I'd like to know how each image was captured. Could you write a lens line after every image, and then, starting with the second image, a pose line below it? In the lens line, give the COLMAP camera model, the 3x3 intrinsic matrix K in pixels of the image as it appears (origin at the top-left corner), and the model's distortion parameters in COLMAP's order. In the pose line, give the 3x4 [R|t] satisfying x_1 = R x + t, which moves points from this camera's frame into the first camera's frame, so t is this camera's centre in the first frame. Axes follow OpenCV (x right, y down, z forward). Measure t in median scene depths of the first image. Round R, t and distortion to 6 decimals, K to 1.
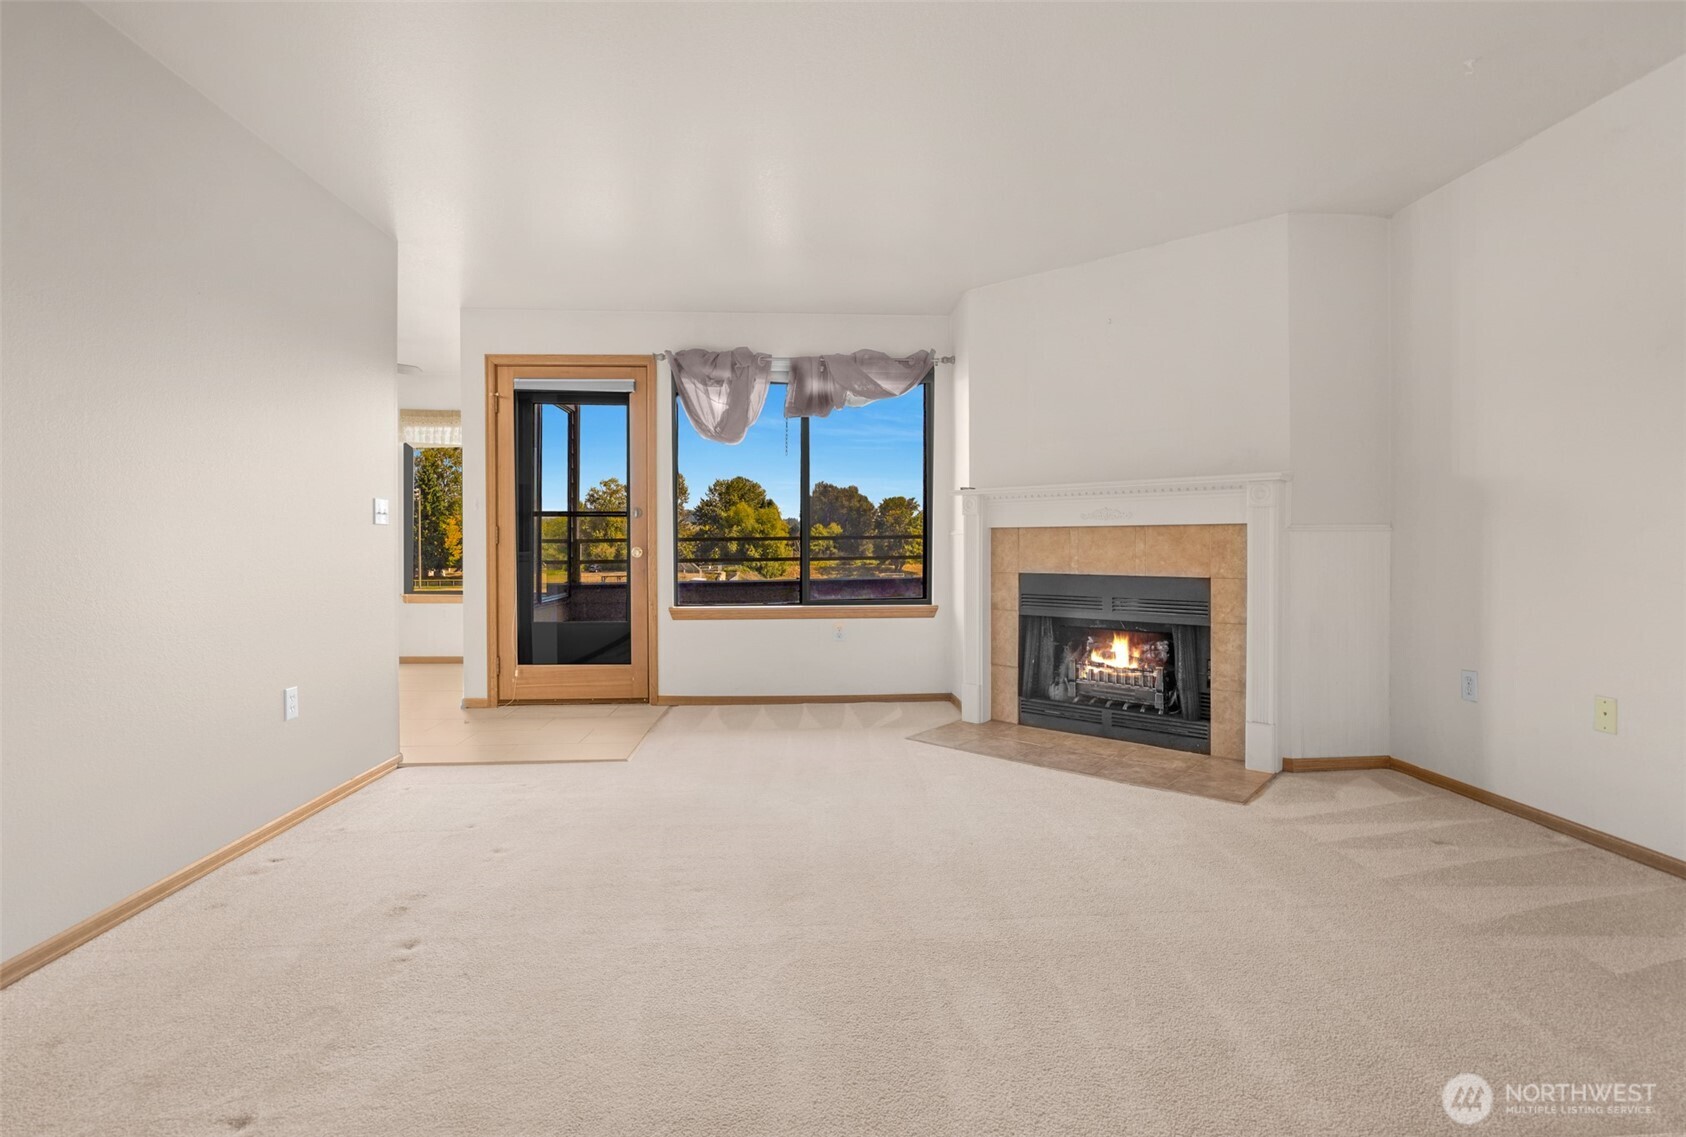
lens RADIAL K [[764.6, 0, 850.2], [0, 764.6, 543.0], [0, 0, 1]] dist [-0.018946, 0.000570]
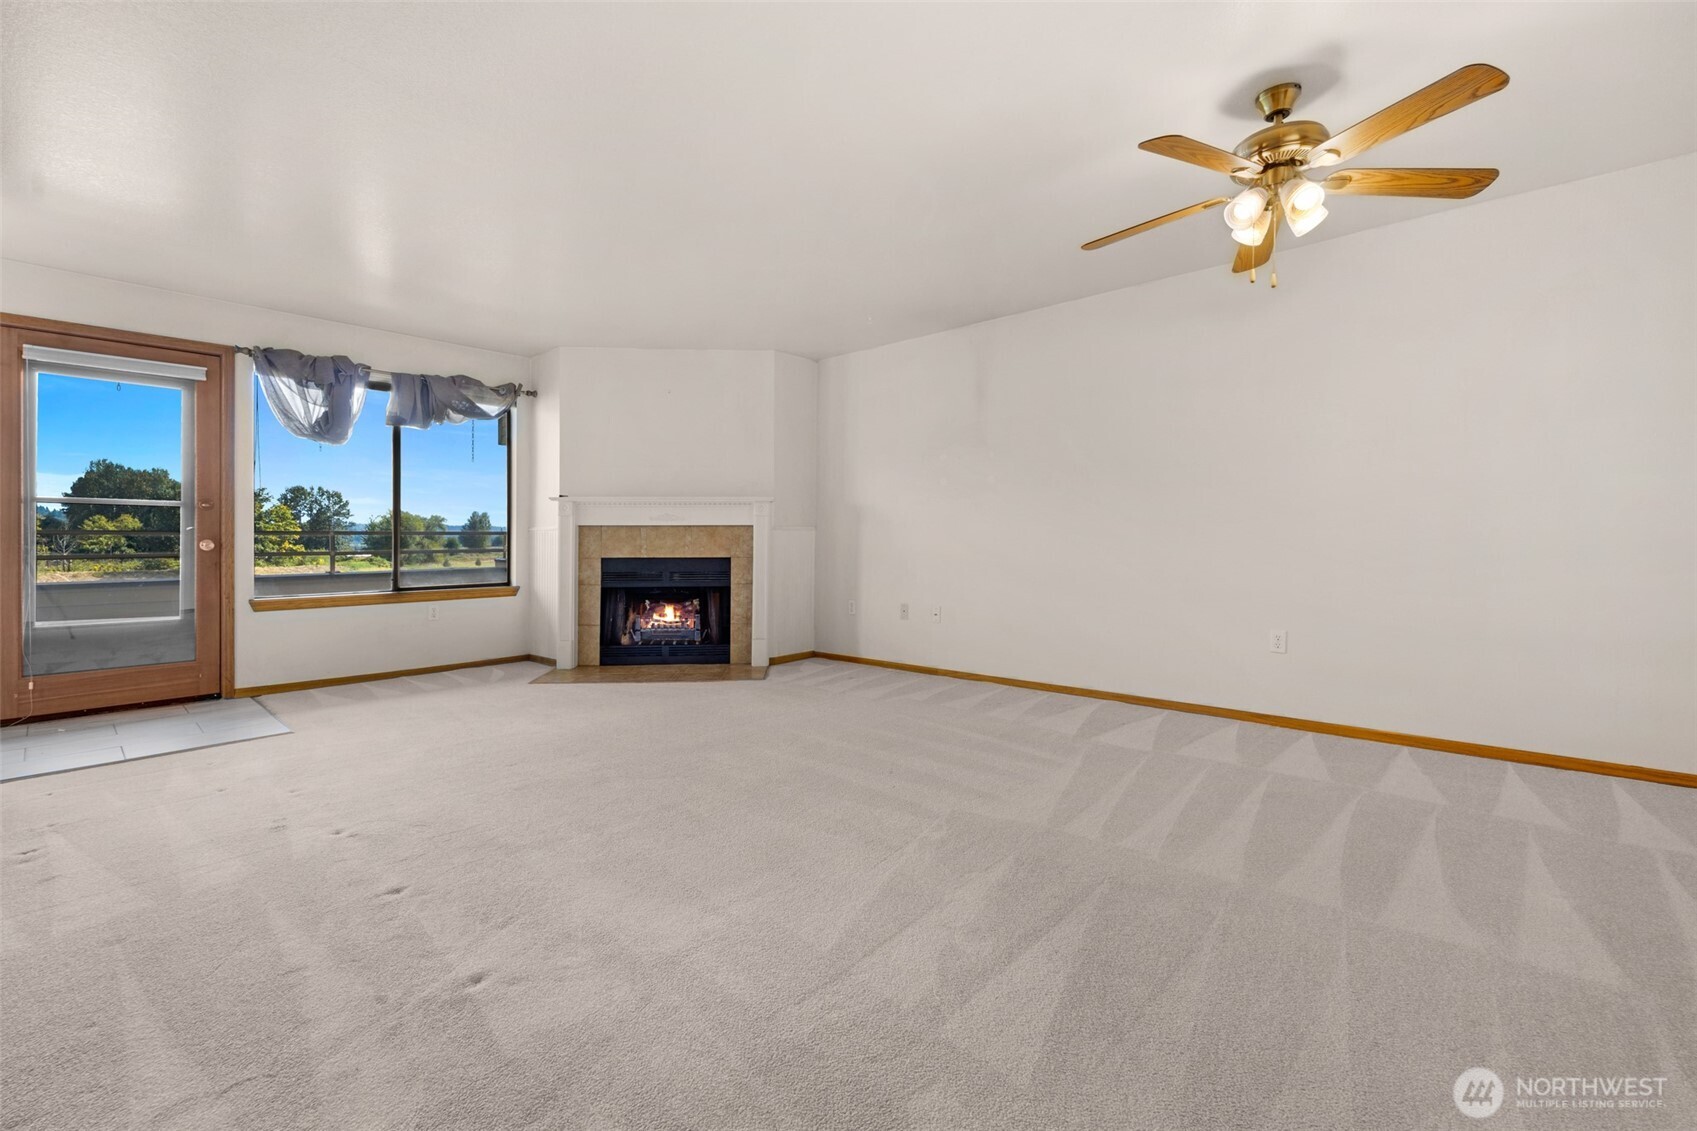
lens RADIAL K [[704.9, 0, 845.0], [0, 704.9, 538.0], [0, 0, 1]] dist [-0.002242, -0.000126]
pose [[0.703706, 0.004600, 0.710476, -0.388247], [-0.000833, 0.999984, -0.005649, 0.009965], [-0.710491, 0.003383, 0.703699, -0.233093]]
